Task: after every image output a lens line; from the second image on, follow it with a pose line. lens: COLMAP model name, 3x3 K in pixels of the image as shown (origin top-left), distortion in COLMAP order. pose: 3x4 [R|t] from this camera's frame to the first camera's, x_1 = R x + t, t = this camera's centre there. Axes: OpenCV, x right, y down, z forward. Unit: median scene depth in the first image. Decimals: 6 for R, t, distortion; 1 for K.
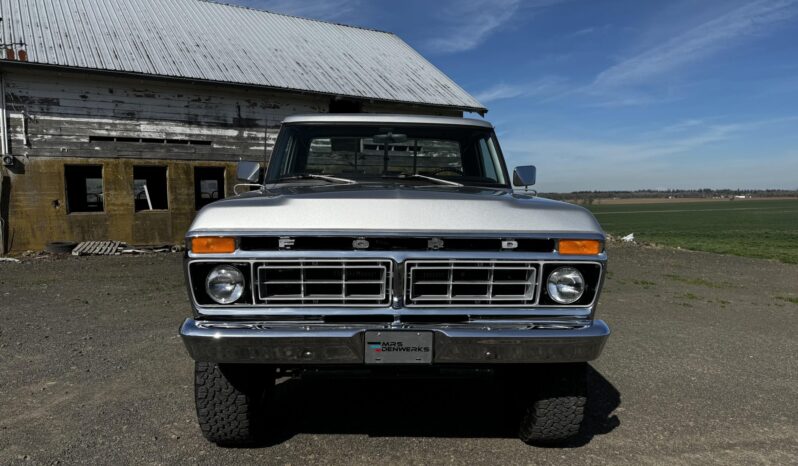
lens RADIAL K [[584.5, 0, 399.0], [0, 584.5, 233.0], [0, 0, 1]] dist [0.076870, -0.115656]
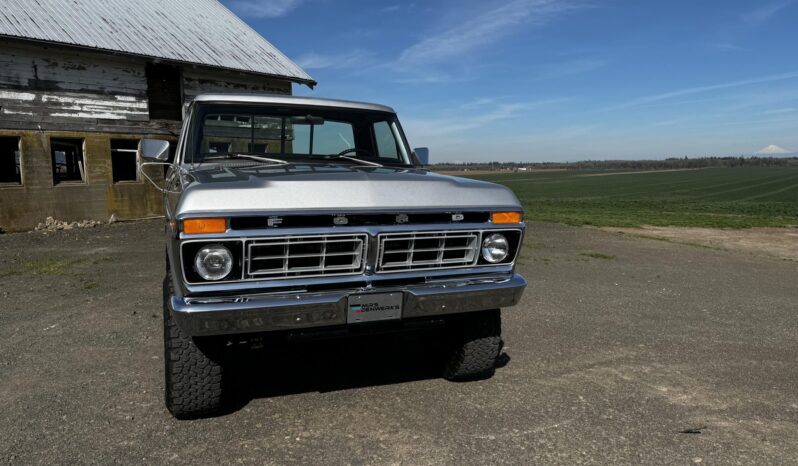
lens RADIAL K [[595.3, 0, 427.1], [0, 595.3, 231.4], [0, 0, 1]] dist [0.046613, -0.118481]
pose [[0.933616, -0.036552, 0.356406, -0.236692], [0.020894, 0.998644, 0.047687, -0.009011], [-0.357666, -0.037075, 0.933113, -0.109258]]
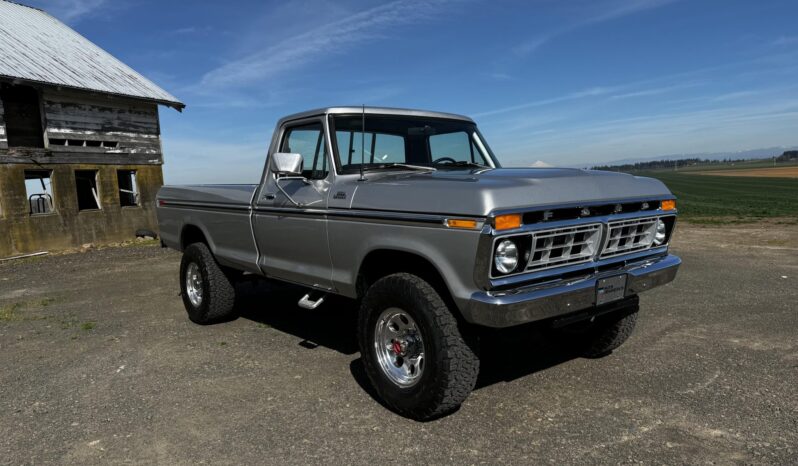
lens RADIAL K [[572.3, 0, 399.0], [0, 572.3, 233.0], [0, 0, 1]] dist [0.062355, -0.082090]
pose [[0.796499, -0.088806, 0.598083, -0.826165], [0.085679, 0.995751, 0.033749, -0.009705], [-0.598539, 0.024363, 0.800723, 0.183125]]
